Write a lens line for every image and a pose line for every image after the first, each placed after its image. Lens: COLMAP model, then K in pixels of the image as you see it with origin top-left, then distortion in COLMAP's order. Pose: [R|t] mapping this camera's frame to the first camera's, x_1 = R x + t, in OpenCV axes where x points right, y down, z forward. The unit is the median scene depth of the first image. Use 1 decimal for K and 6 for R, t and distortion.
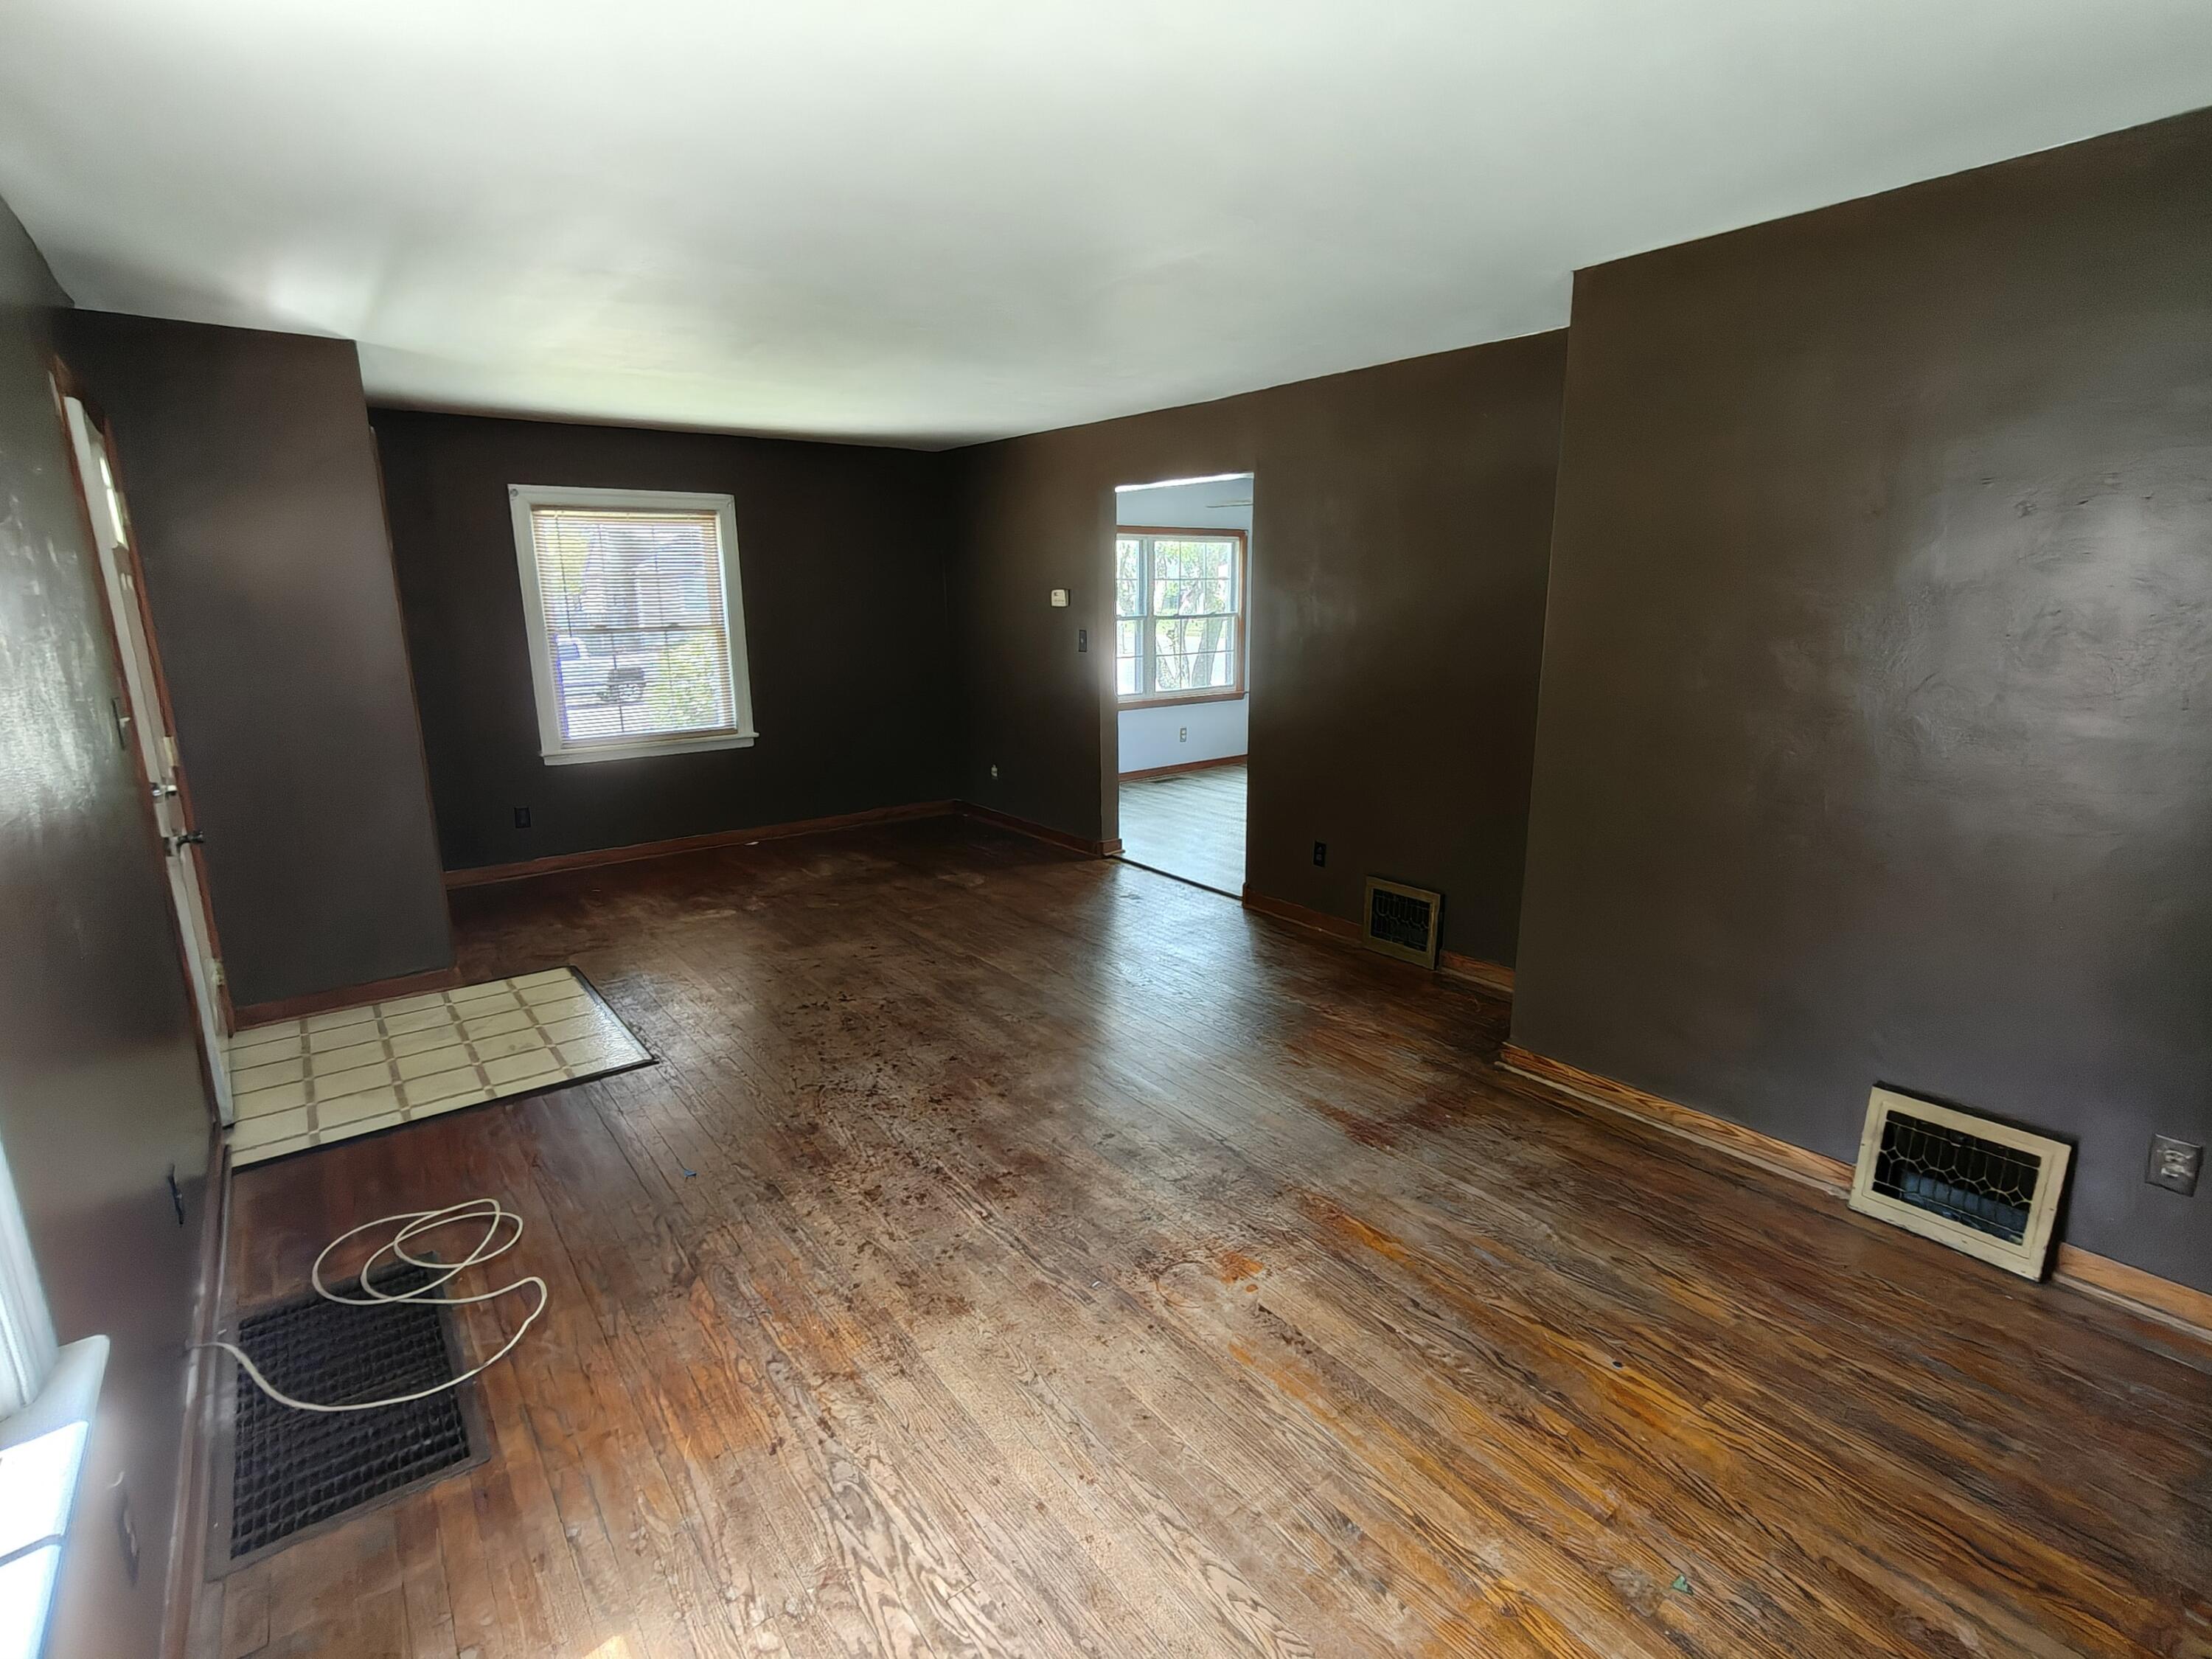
lens RADIAL K [[1050.6, 0, 1106.0], [0, 1050.6, 829.5], [0, 0, 1]] dist [0.010489, -0.000872]
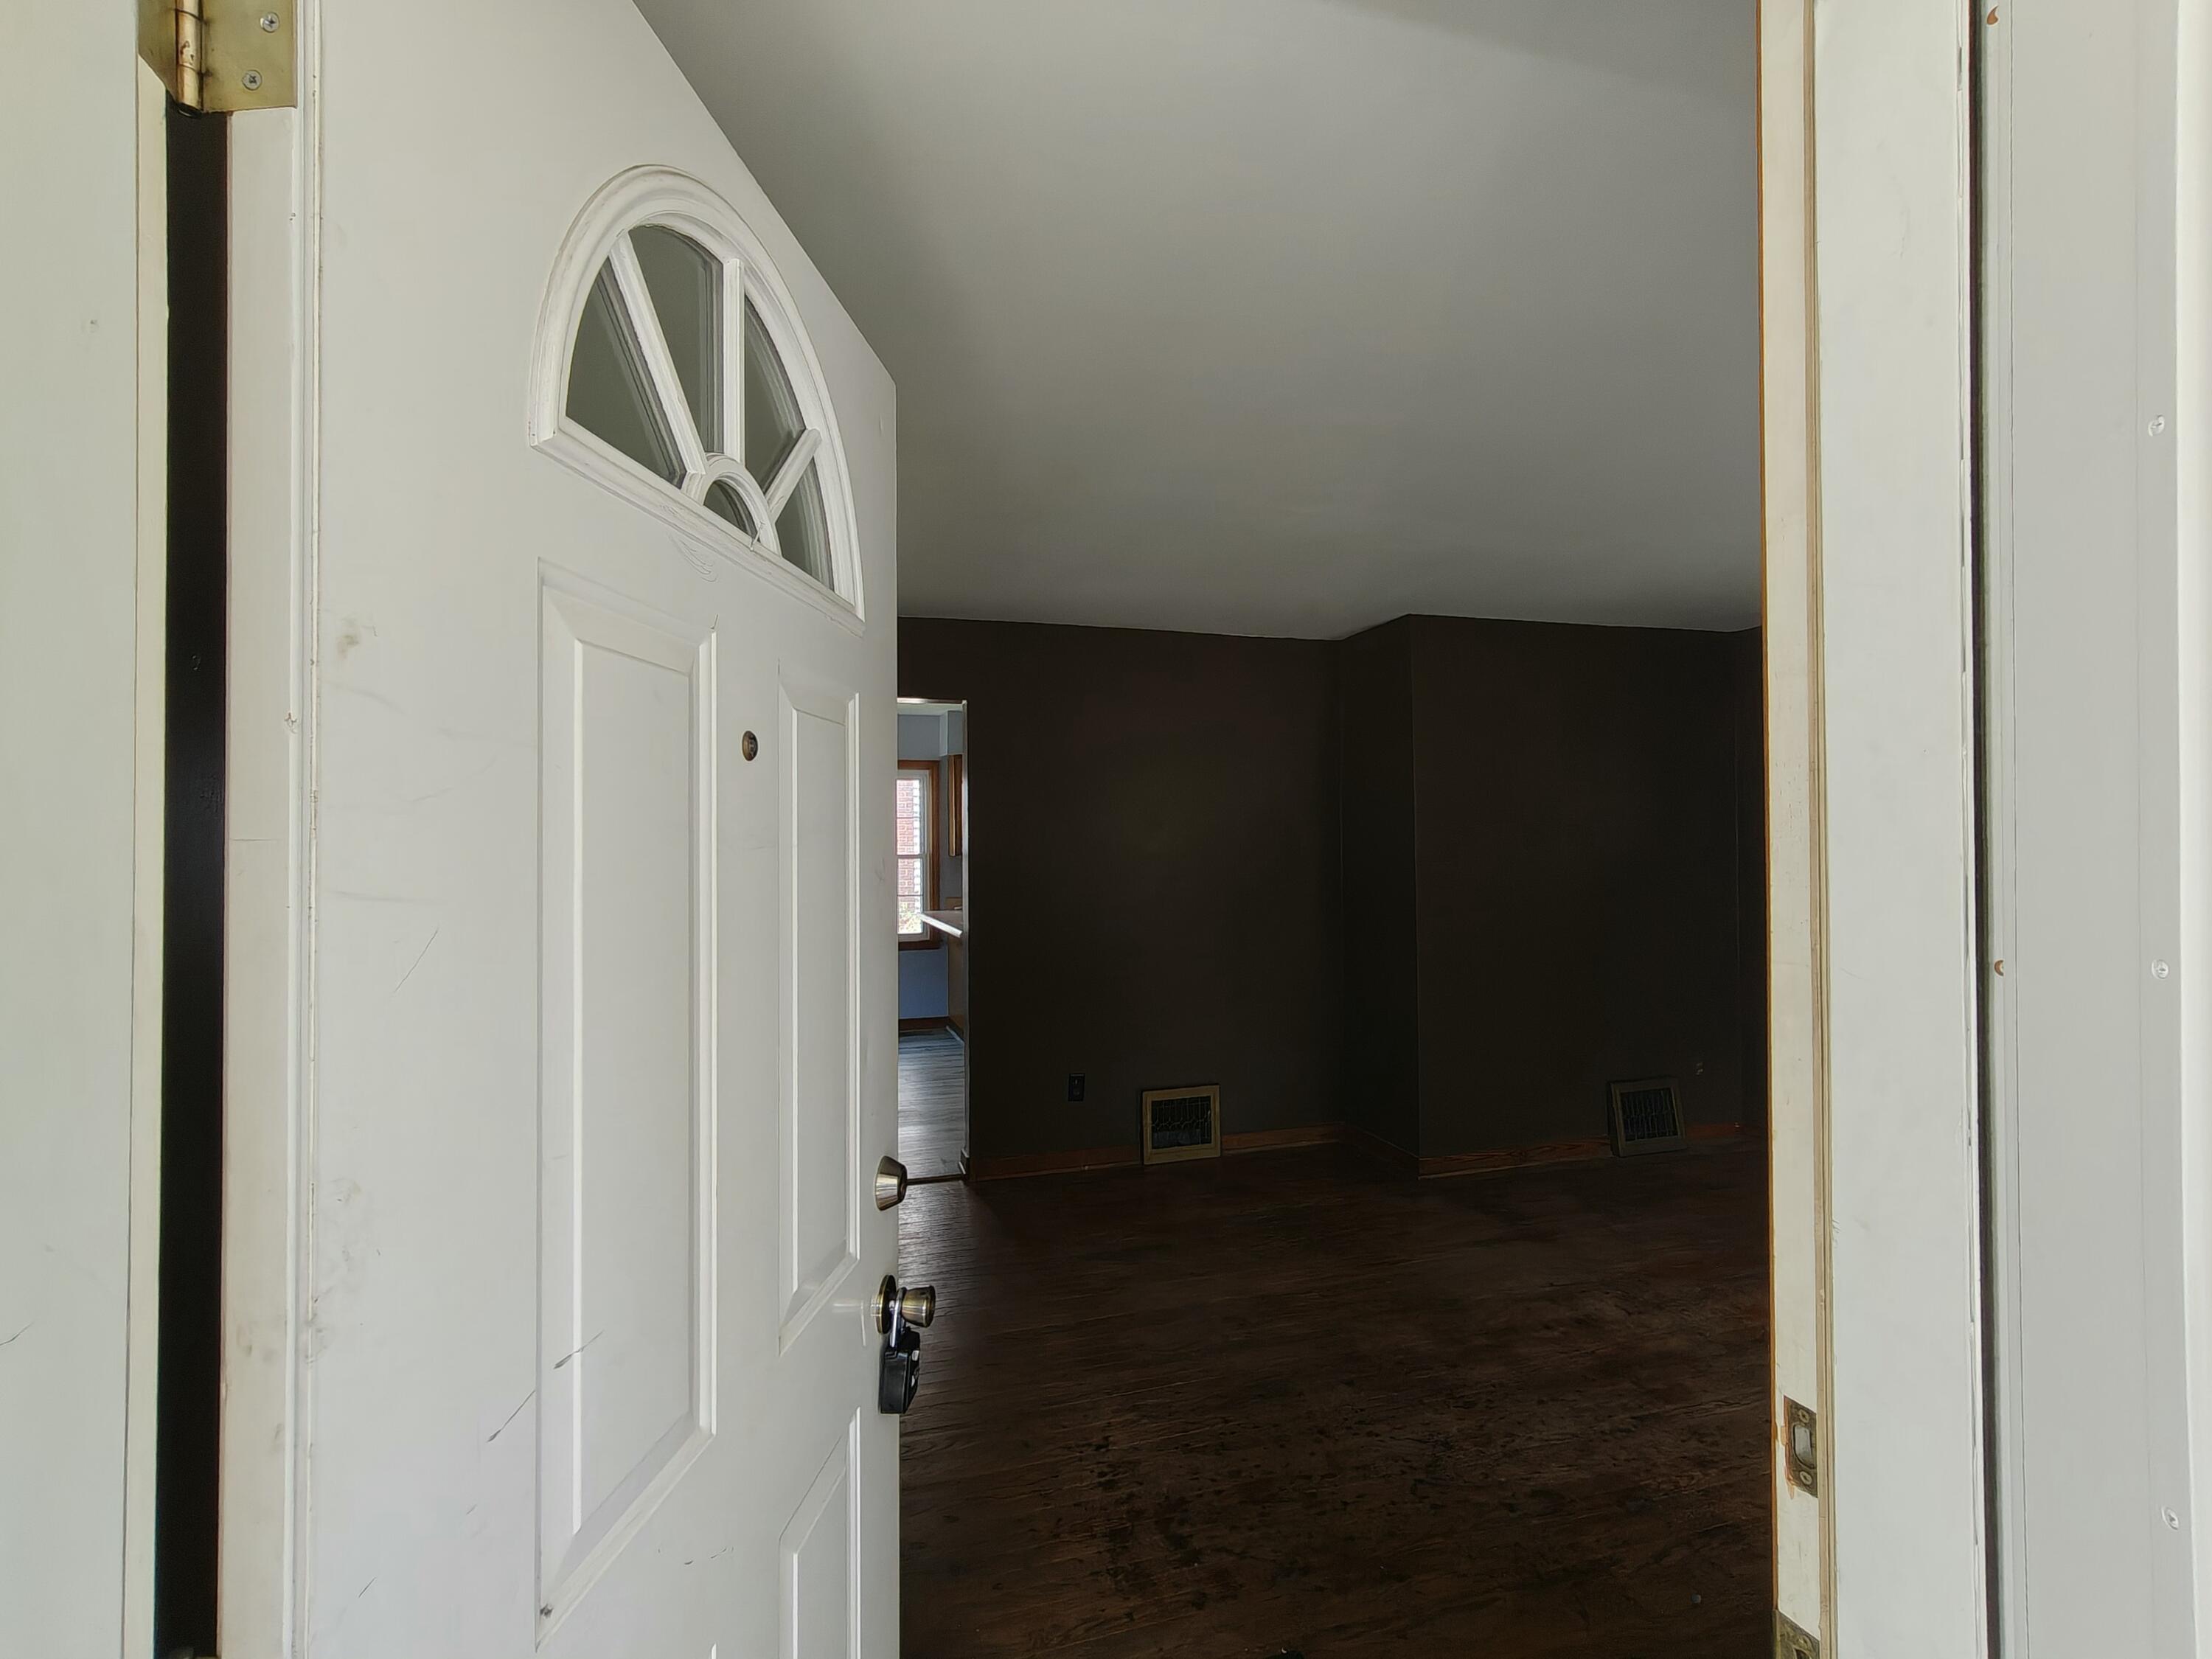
lens RADIAL K [[1050.6, 0, 1106.0], [0, 1050.6, 829.5], [0, 0, 1]] dist [0.010489, -0.000872]
pose [[0.328320, 0.020959, 0.944334, -0.833833], [0.210116, 0.973084, -0.094649, -0.130785], [-0.920900, 0.229495, 0.315079, 0.710205]]
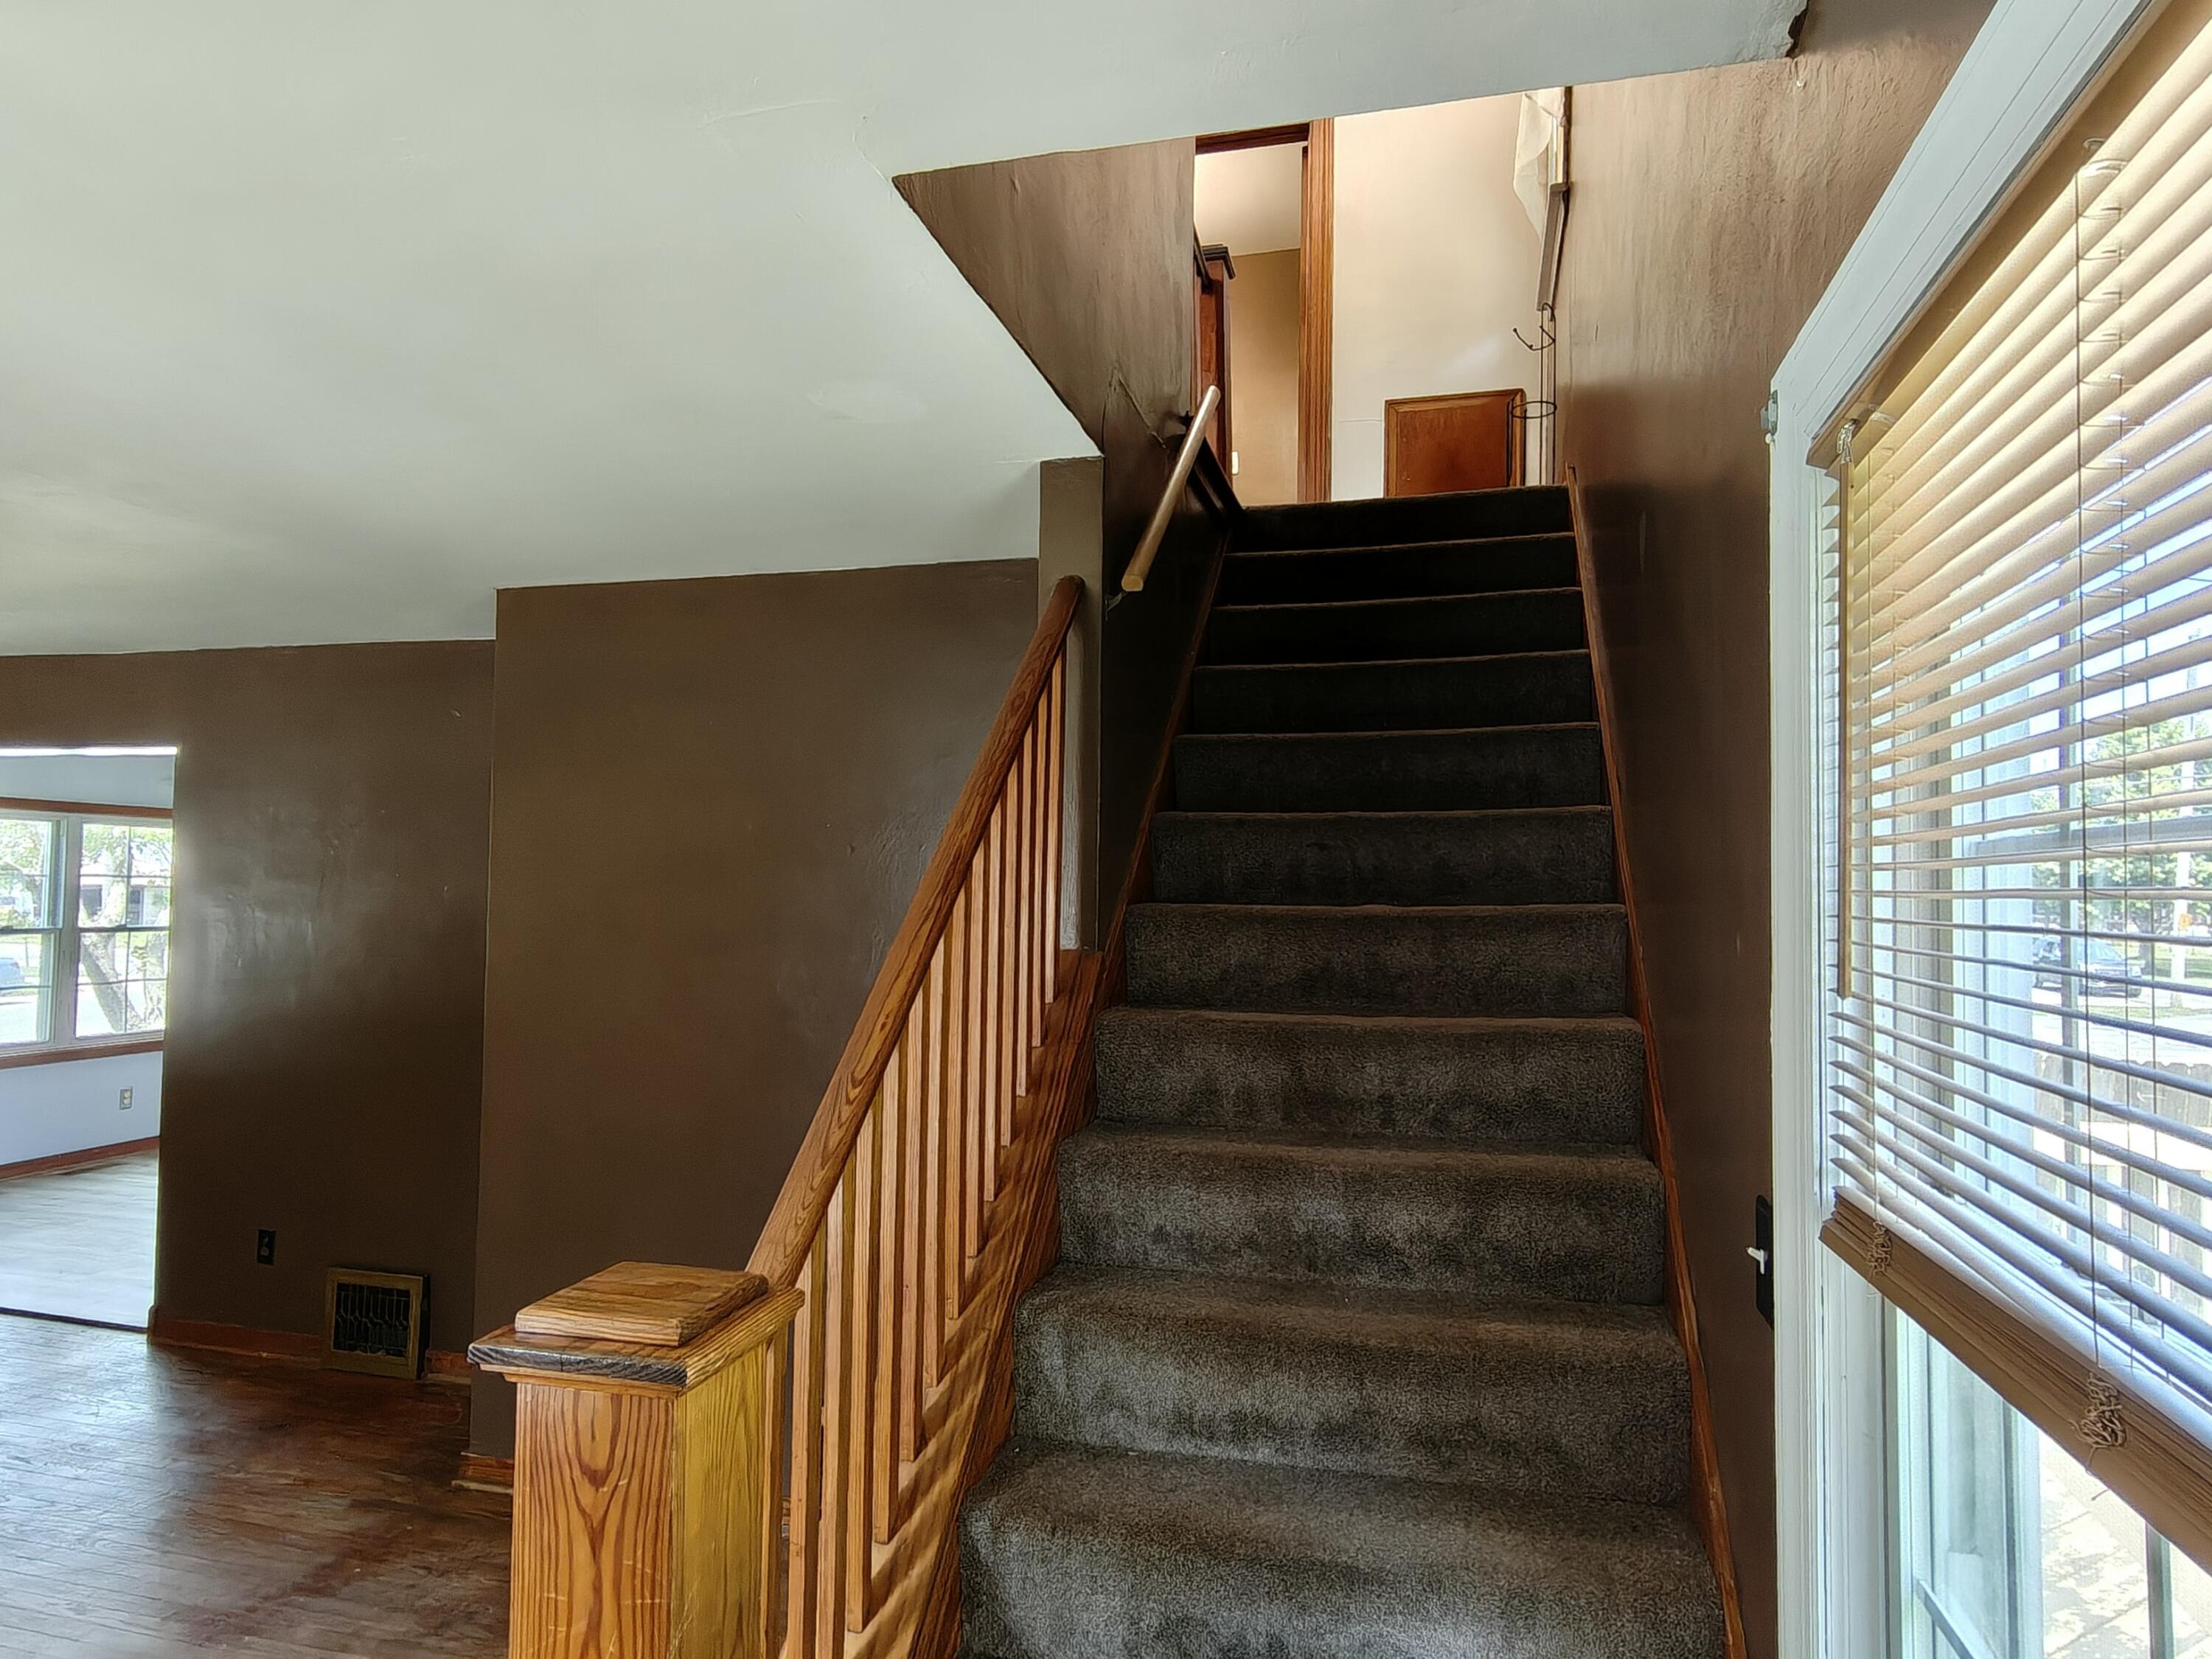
lens RADIAL K [[1295.0, 0, 1106.8], [0, 1295.0, 855.7], [0, 0, 1]] dist [-0.000129, 0.001666]
pose [[0.789435, 0.044289, 0.612234, 0.116276], [0.114104, 0.969422, -0.217258, 0.025689], [-0.603135, 0.241369, 0.760243, -0.135920]]
